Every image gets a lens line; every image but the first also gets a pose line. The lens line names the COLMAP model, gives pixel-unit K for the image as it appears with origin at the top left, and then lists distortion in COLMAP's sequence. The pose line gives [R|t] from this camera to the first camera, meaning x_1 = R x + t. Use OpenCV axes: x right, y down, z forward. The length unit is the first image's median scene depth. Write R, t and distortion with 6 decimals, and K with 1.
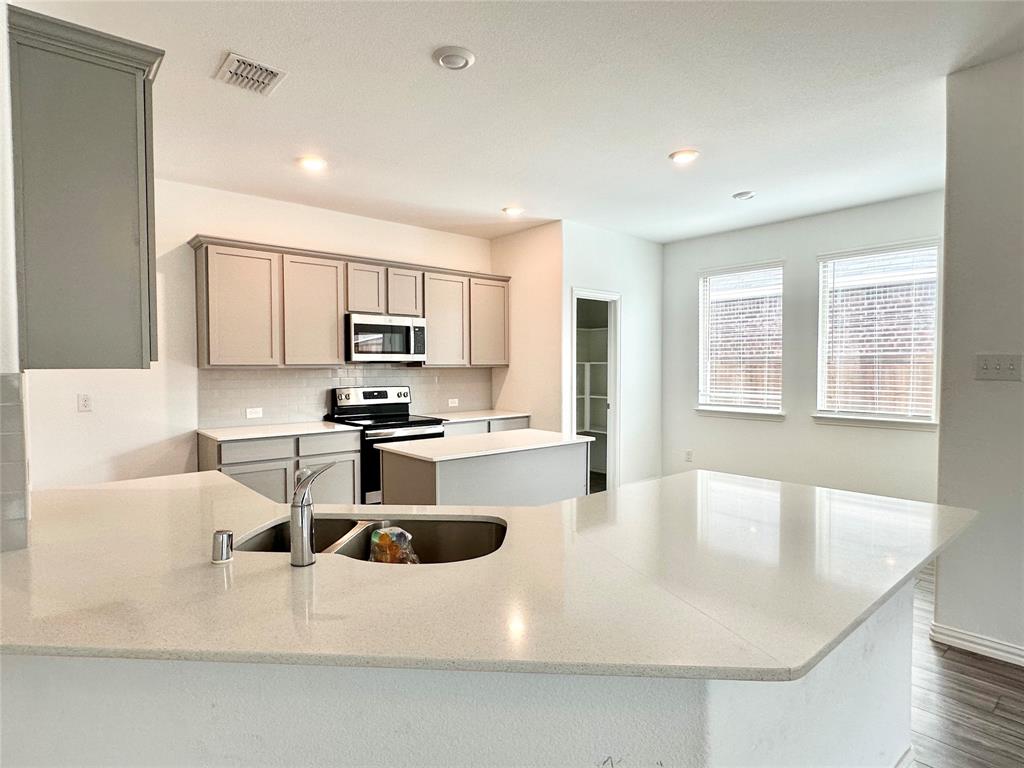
lens RADIAL K [[556.5, 0, 510.0], [0, 556.5, 383.1], [0, 0, 1]] dist [0.000723, -0.000413]
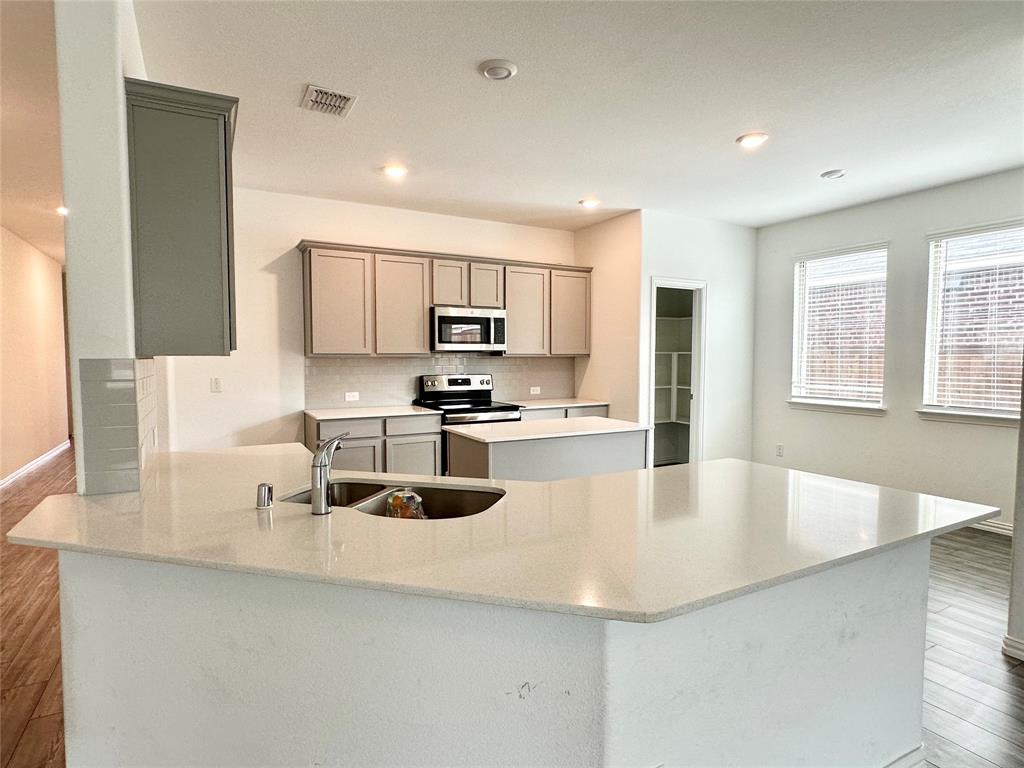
lens RADIAL K [[556.5, 0, 511.7], [0, 556.5, 385.2], [0, 0, 1]] dist [0.000723, -0.000413]
pose [[0.979191, 0.013852, -0.202469, 0.082203], [-0.009349, 0.999688, 0.023180, 0.001669], [0.202727, -0.020805, 0.979014, -0.034984]]
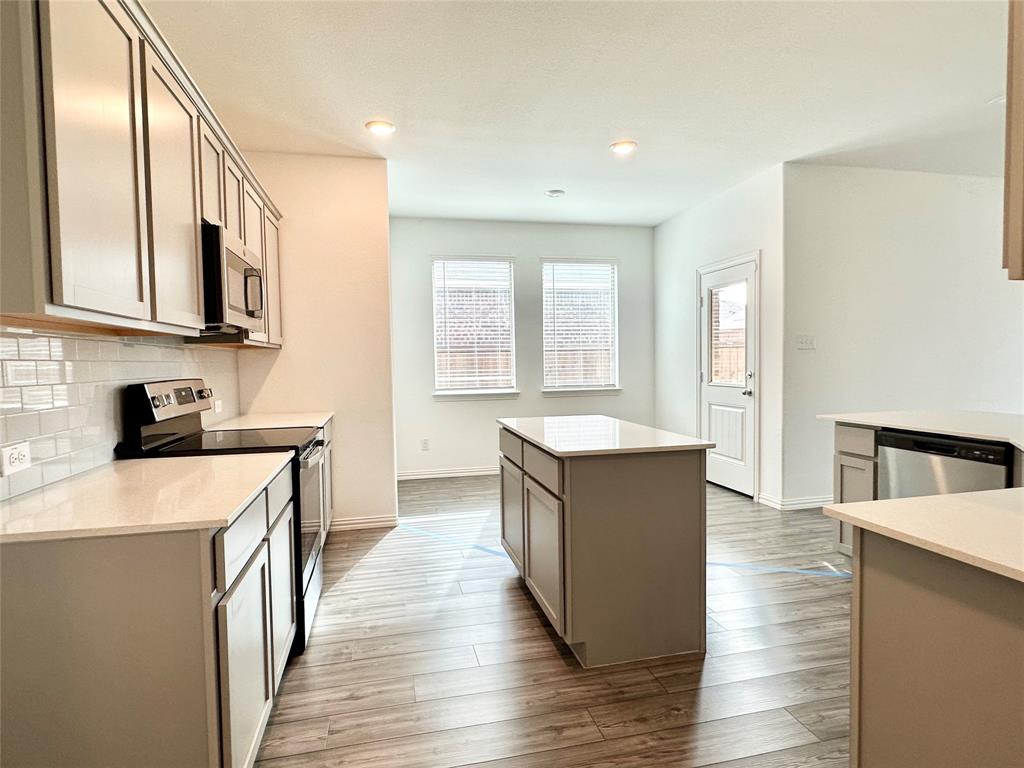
lens RADIAL K [[556.5, 0, 512.2], [0, 556.5, 385.2], [0, 0, 1]] dist [0.000723, -0.000413]
pose [[0.459812, -0.042348, 0.887006, -0.605892], [0.044989, 0.998690, 0.024358, 0.015306], [-0.886876, 0.028706, 0.461115, 0.557134]]
